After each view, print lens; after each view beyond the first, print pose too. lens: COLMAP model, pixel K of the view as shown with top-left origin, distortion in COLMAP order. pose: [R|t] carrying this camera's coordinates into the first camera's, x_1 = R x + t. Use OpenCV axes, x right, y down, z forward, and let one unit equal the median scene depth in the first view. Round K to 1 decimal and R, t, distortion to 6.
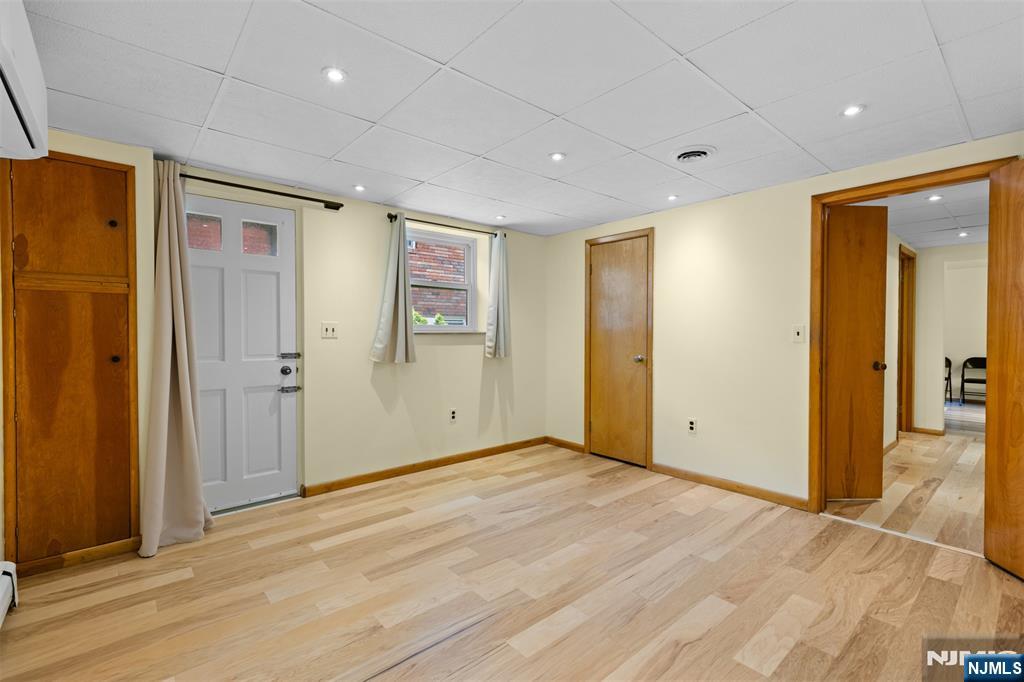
lens RADIAL K [[460.0, 0, 512.4], [0, 460.0, 339.4], [0, 0, 1]] dist [0.011183, -0.002599]
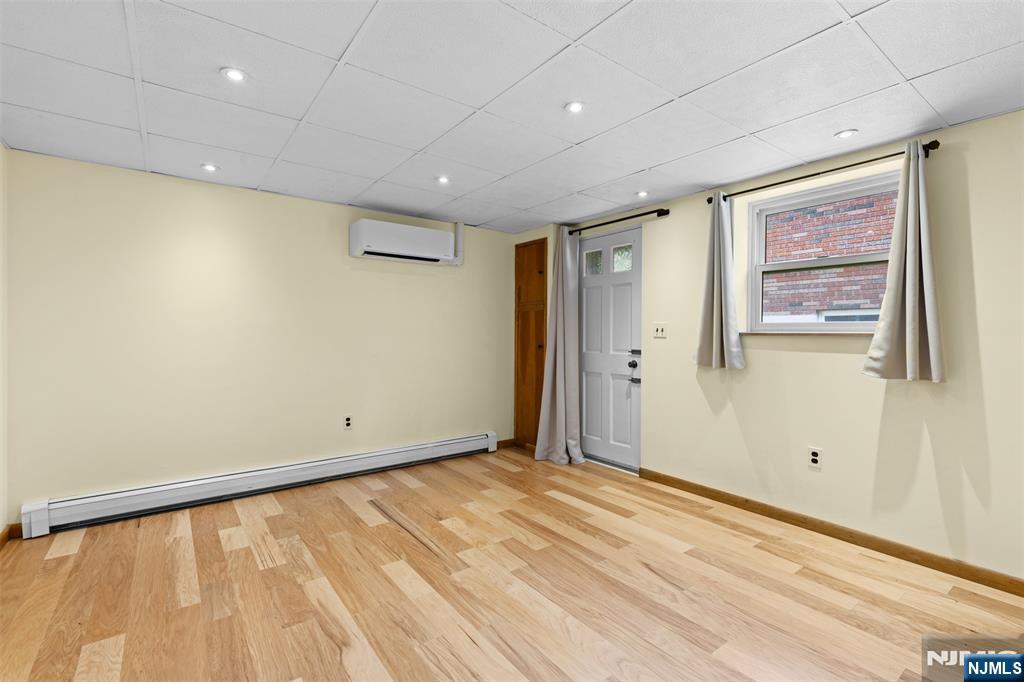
lens RADIAL K [[460.0, 0, 512.0], [0, 460.0, 333.3], [0, 0, 1]] dist [0.011183, -0.002599]
pose [[-0.071141, 0.003411, -0.997460, 0.751908], [-0.020288, 0.999782, 0.004865, -0.012611], [0.997260, 0.020583, -0.071057, 0.805179]]
